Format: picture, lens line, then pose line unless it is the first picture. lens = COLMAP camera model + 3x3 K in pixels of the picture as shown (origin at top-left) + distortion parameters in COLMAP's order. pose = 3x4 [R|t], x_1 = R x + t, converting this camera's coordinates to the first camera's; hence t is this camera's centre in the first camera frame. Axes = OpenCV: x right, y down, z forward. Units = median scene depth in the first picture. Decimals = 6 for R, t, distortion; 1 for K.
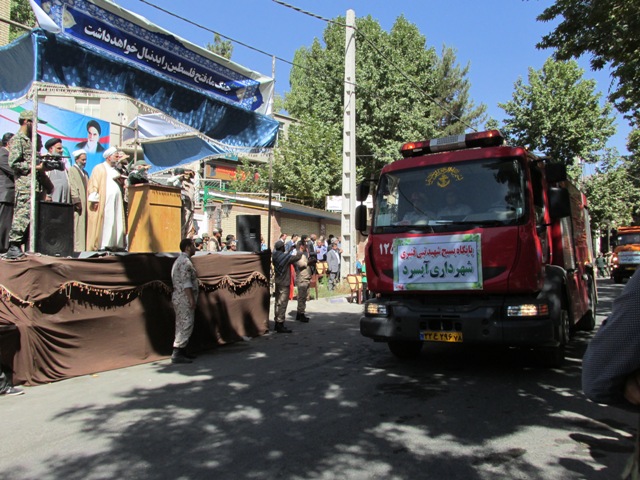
lens RADIAL K [[538.0, 0, 320.9], [0, 538.0, 240.3], [0, 0, 1]] dist [-0.020233, -0.009250]
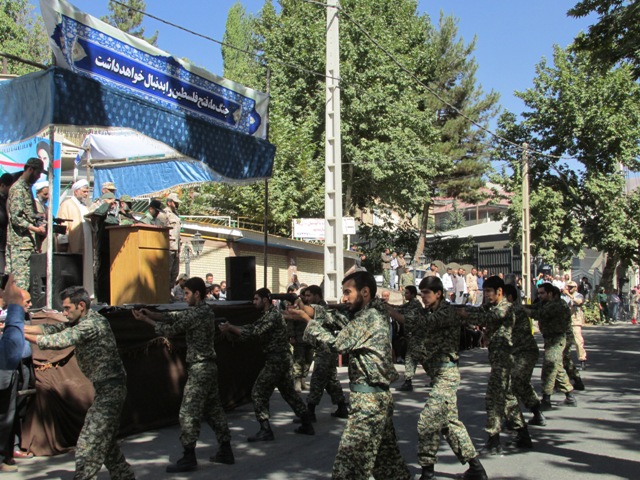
lens RADIAL K [[802.5, 0, 321.7], [0, 802.5, 240.6], [0, 0, 1]] dist [-0.024277, 0.003891]
pose [[0.996084, -0.010158, 0.087823, -0.047507], [0.013602, 0.999158, -0.038705, -0.008604], [-0.087356, 0.039748, 0.995384, -0.101871]]
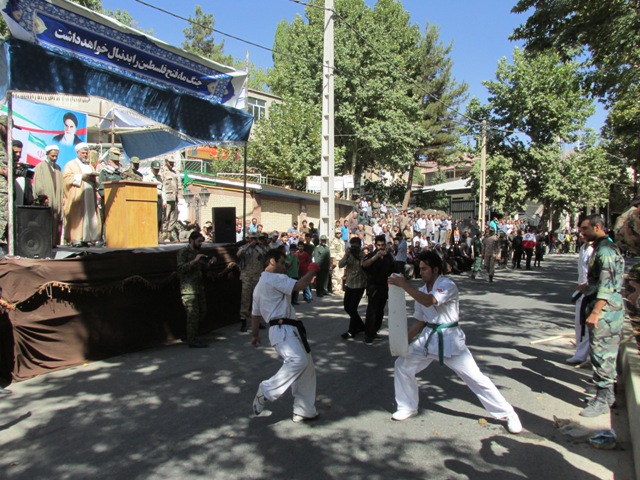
lens RADIAL K [[538.8, 0, 320.6], [0, 538.8, 240.9], [0, 0, 1]] dist [-0.017888, -0.004248]
pose [[0.999723, -0.001852, 0.023469, 0.010524], [0.000583, 0.998542, 0.053979, -0.015259], [-0.023534, -0.053950, 0.998266, -0.015549]]
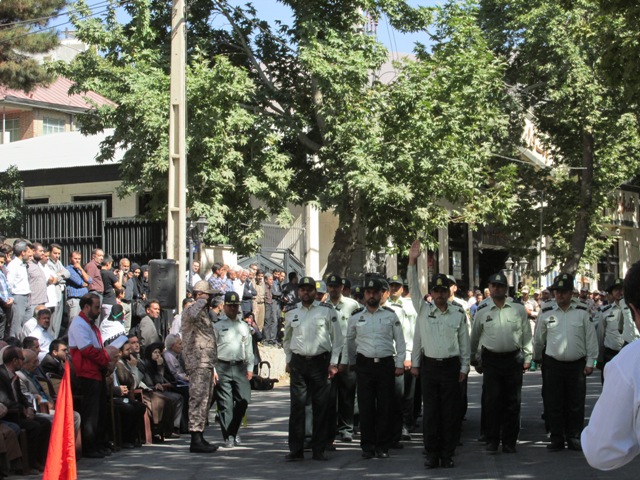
lens RADIAL K [[1860.7, 0, 319.9], [0, 1860.7, 240.4], [0, 0, 1]] dist [-0.466647, 10.733049]
pose [[0.879052, -0.002267, 0.476720, -0.111558], [0.006656, 0.999950, -0.007519, -0.004593], [-0.476679, 0.009783, 0.879023, 0.007149]]
